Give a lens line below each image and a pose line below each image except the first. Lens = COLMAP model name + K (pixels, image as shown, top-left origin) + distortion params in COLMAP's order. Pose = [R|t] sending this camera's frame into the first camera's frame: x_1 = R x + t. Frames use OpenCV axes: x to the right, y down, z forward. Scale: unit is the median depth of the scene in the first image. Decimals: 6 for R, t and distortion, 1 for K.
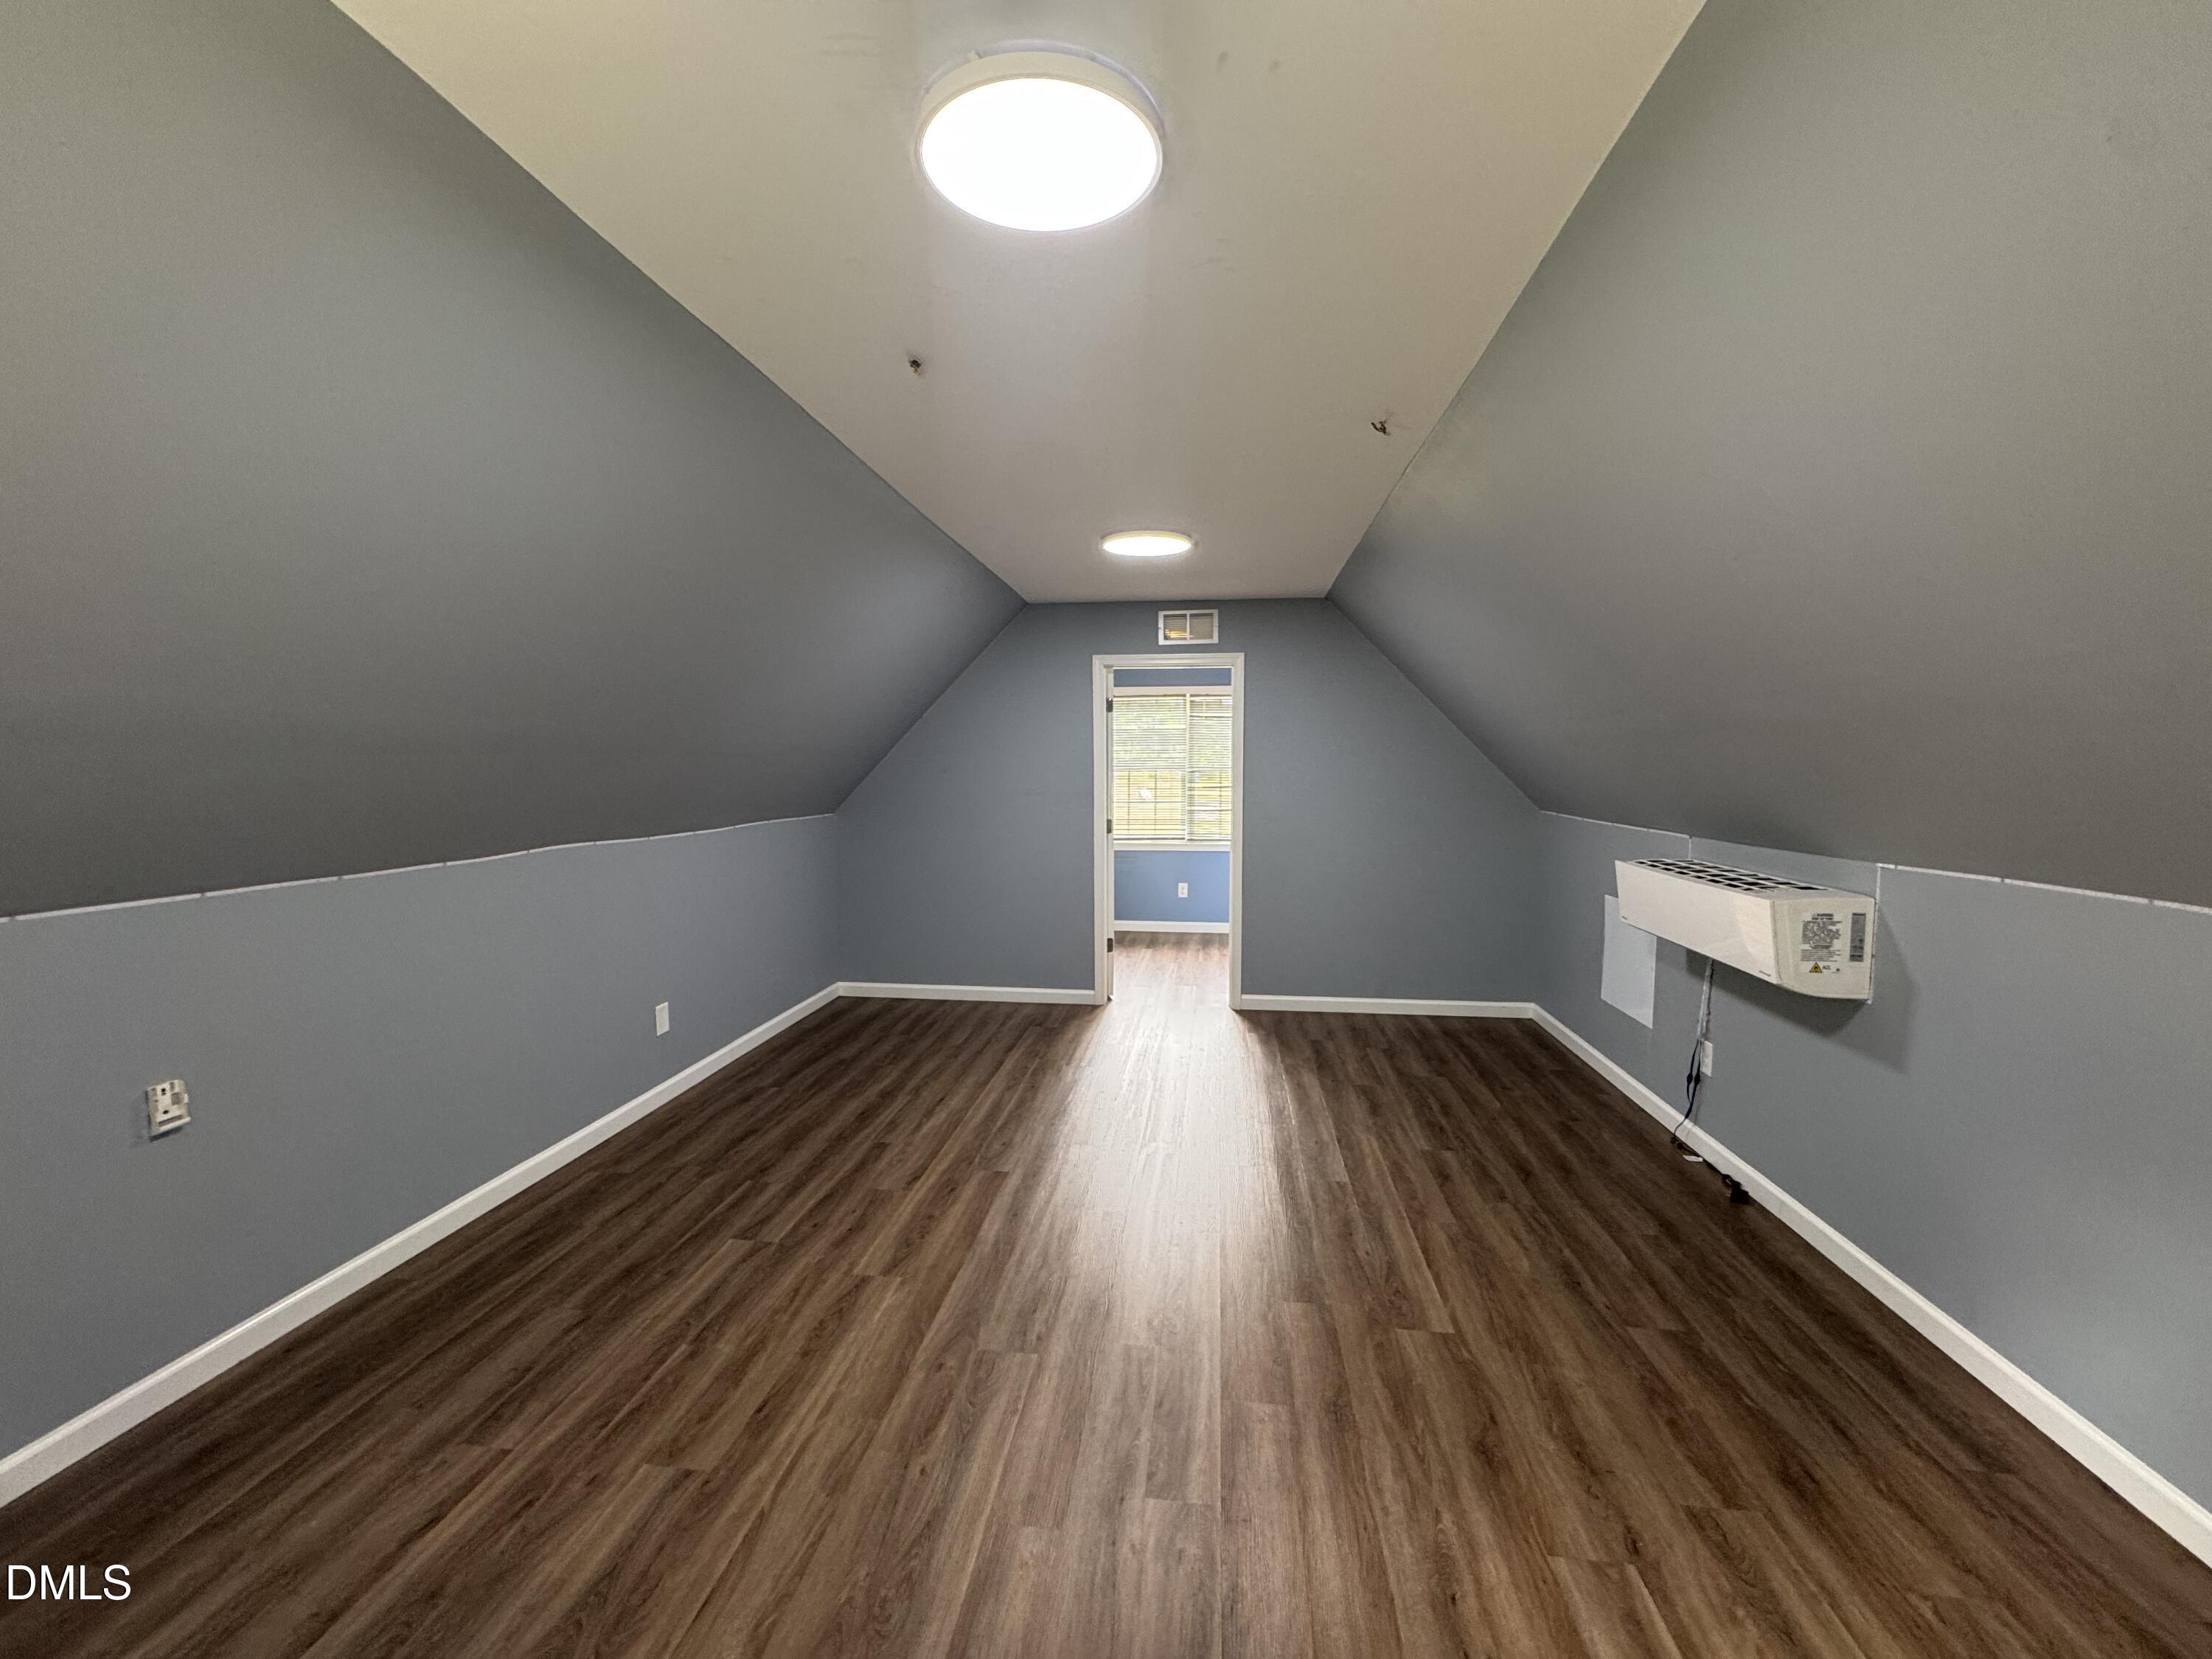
lens RADIAL K [[885.7, 0, 1105.9], [0, 885.7, 826.2], [0, 0, 1]] dist [-0.002419, -0.000047]
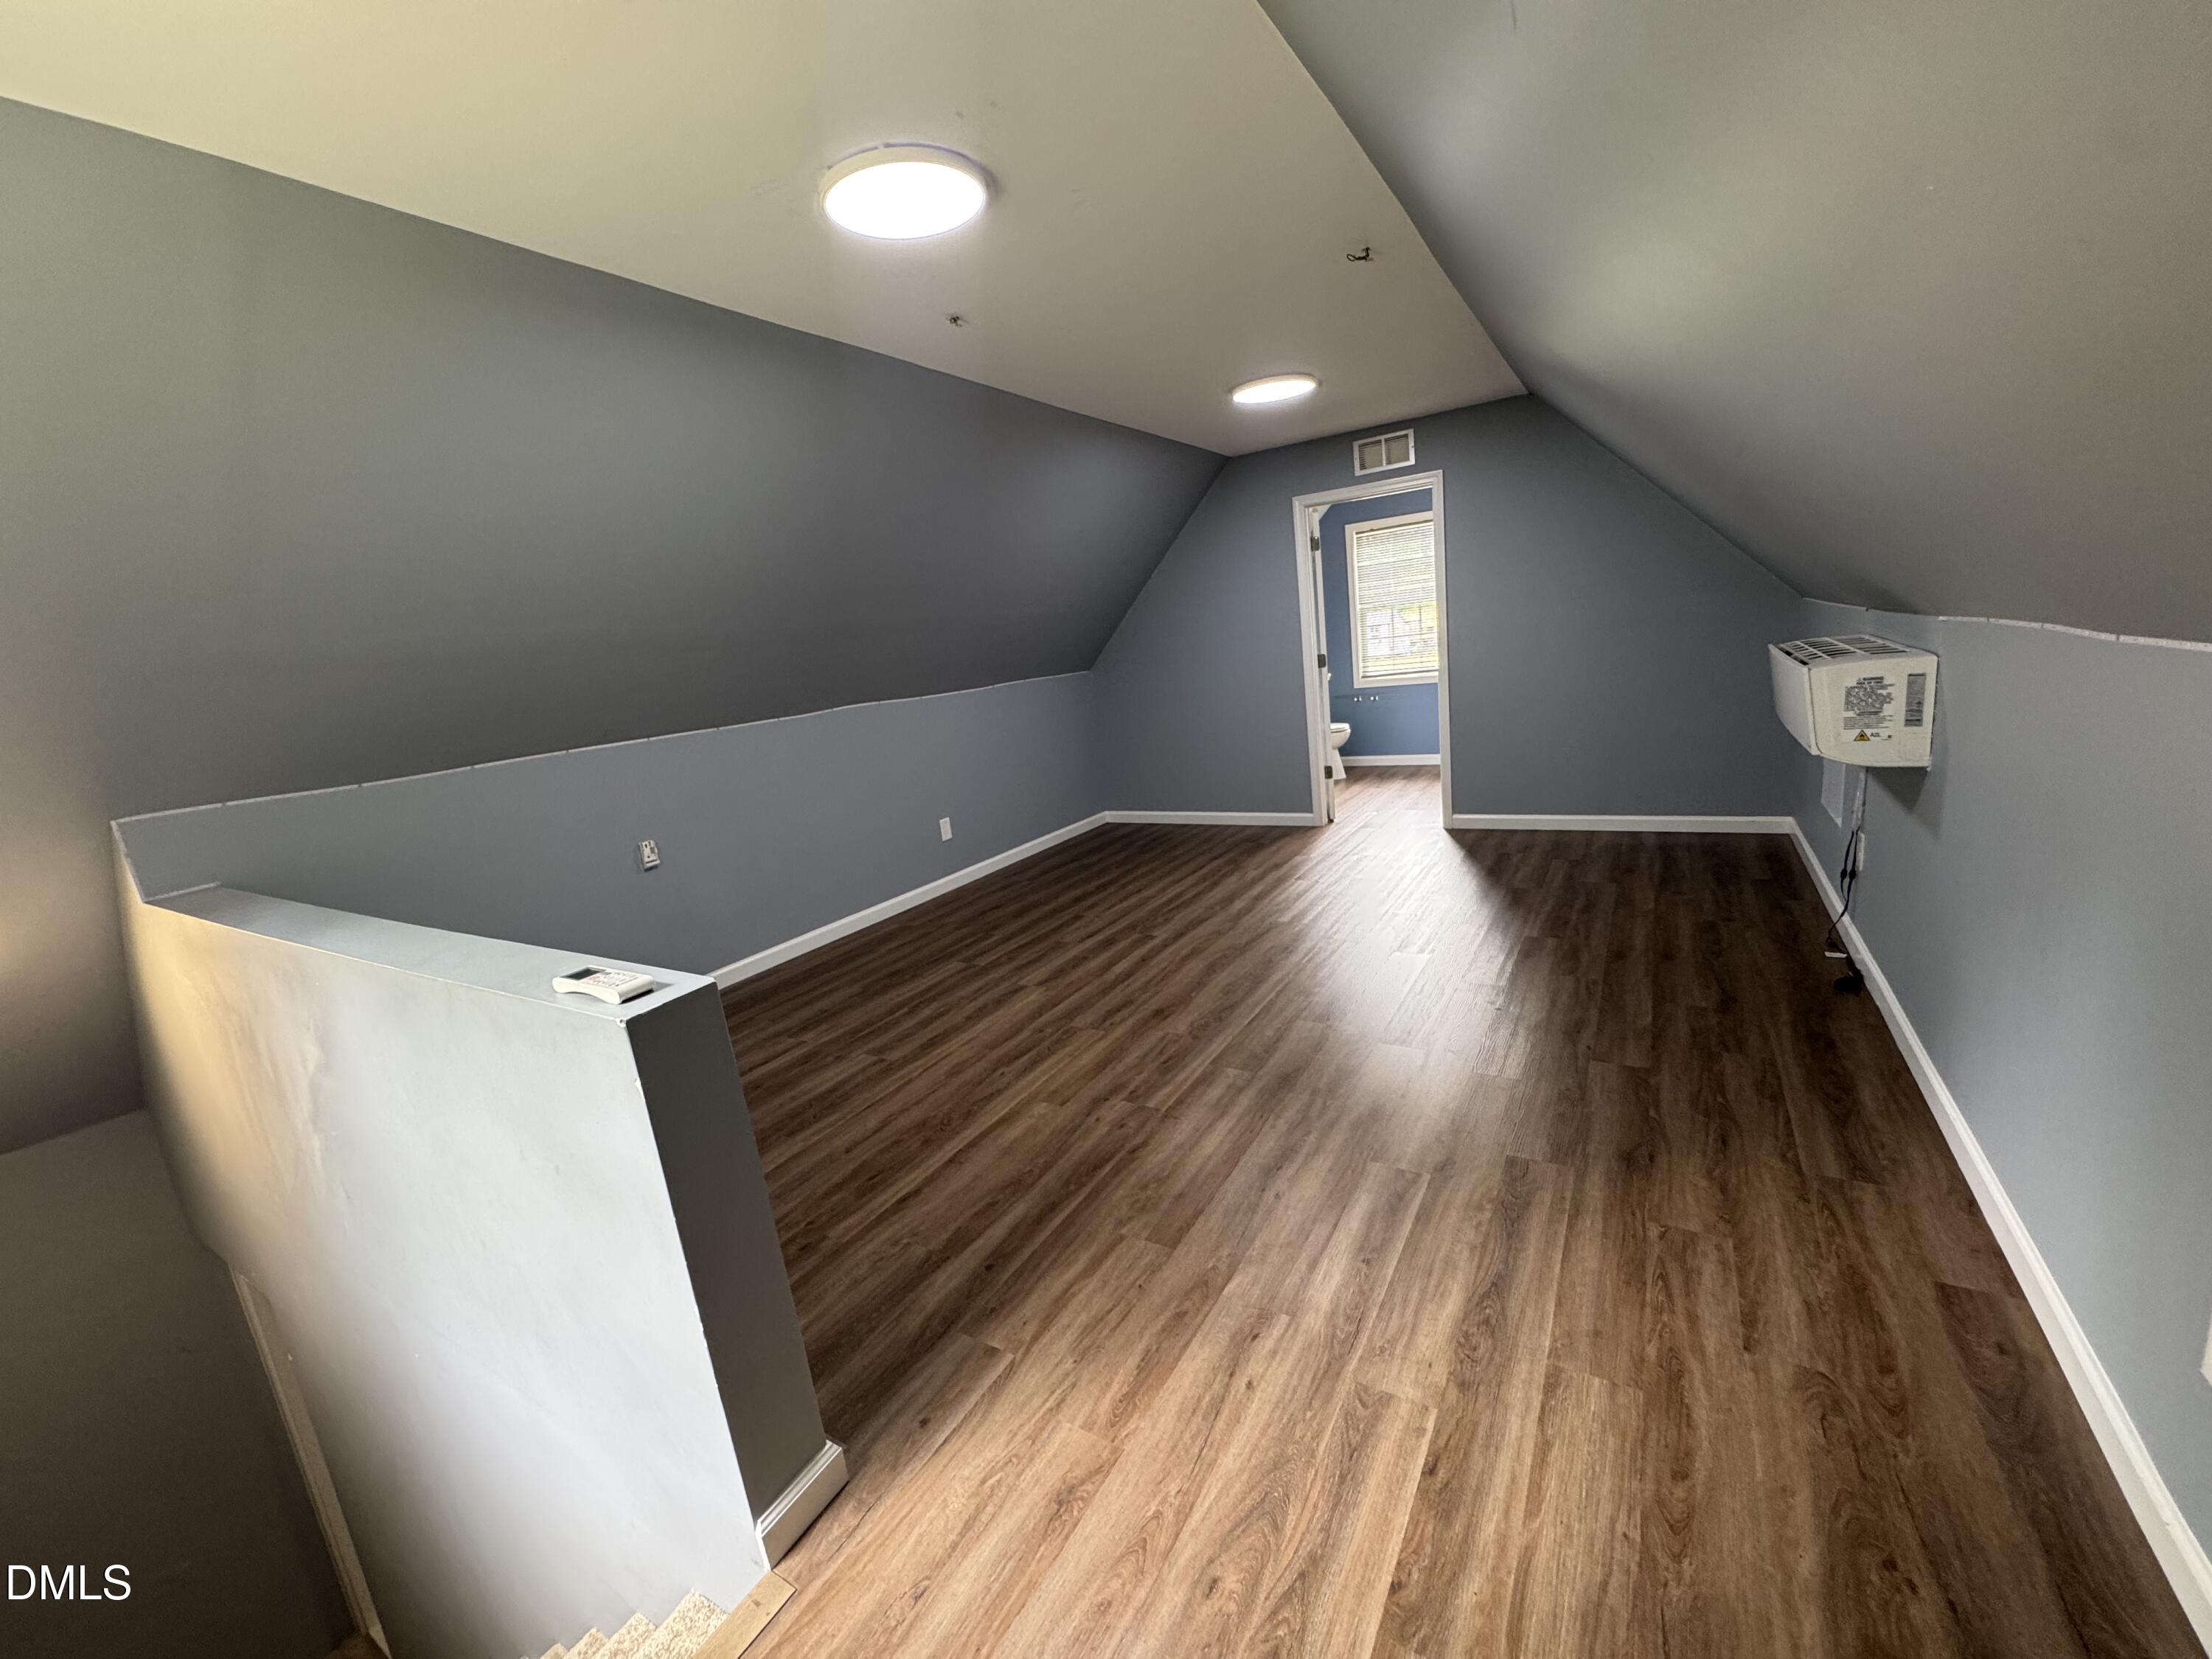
lens RADIAL K [[885.7, 0, 1105.9], [0, 885.7, 826.2], [0, 0, 1]] dist [-0.002419, -0.000047]
pose [[0.906729, -0.011878, -0.421547, 0.419044], [0.077355, 0.987327, 0.138566, 0.055532], [0.414560, -0.158251, 0.896157, -0.182201]]
